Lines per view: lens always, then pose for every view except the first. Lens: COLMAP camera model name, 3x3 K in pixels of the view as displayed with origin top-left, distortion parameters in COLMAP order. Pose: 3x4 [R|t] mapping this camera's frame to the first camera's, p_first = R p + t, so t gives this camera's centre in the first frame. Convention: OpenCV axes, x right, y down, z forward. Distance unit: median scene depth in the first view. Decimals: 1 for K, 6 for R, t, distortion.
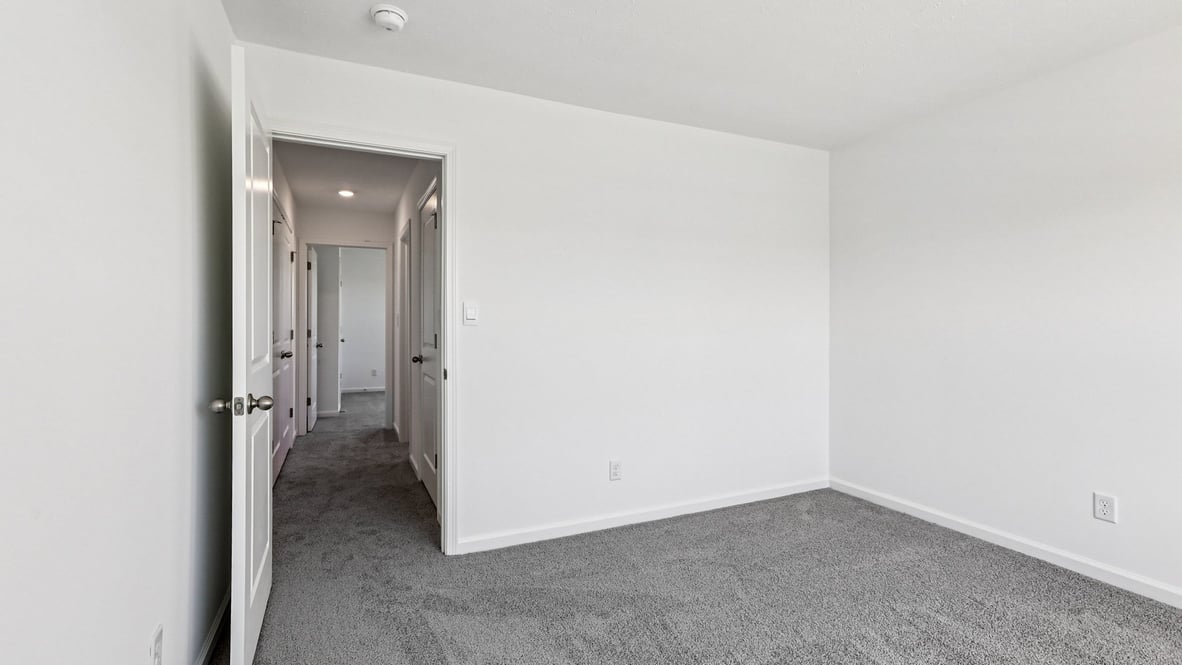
lens RADIAL K [[546.0, 0, 586.0], [0, 546.0, 326.8], [0, 0, 1]] dist [-0.000829, 0.000160]
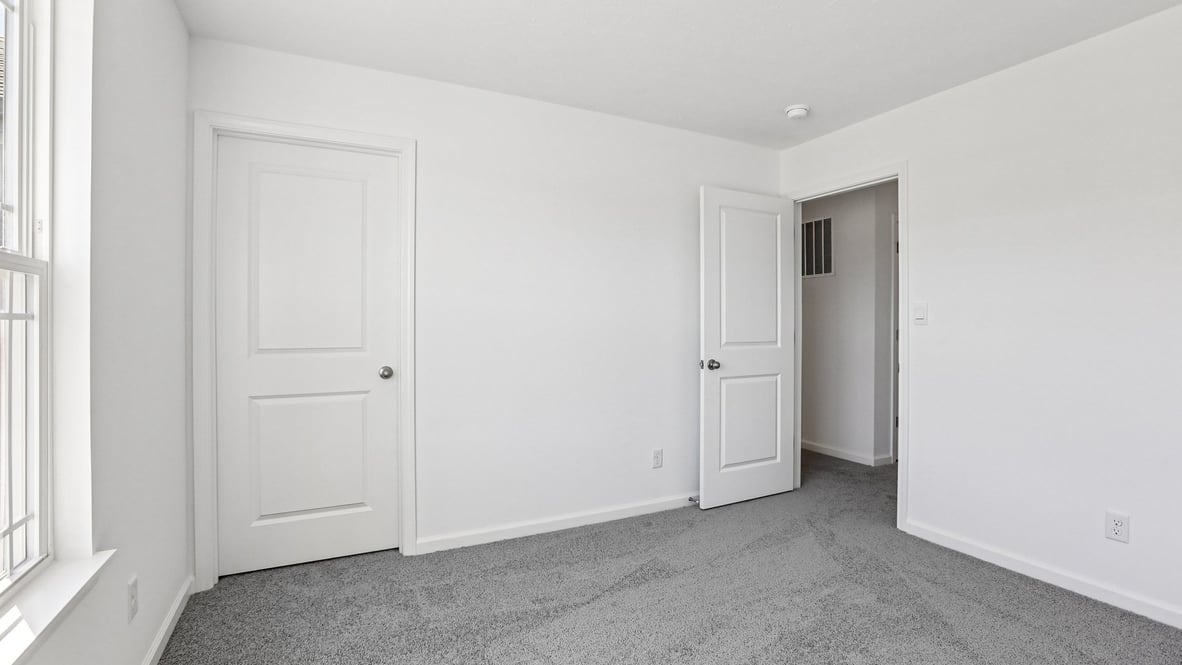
lens RADIAL K [[546.0, 0, 586.0], [0, 546.0, 326.8], [0, 0, 1]] dist [-0.000829, 0.000160]
pose [[0.021983, 0.000356, -0.999758, 0.879615], [-0.002915, 0.999996, 0.000292, 0.003146], [0.999754, 0.002907, 0.021984, 0.336276]]
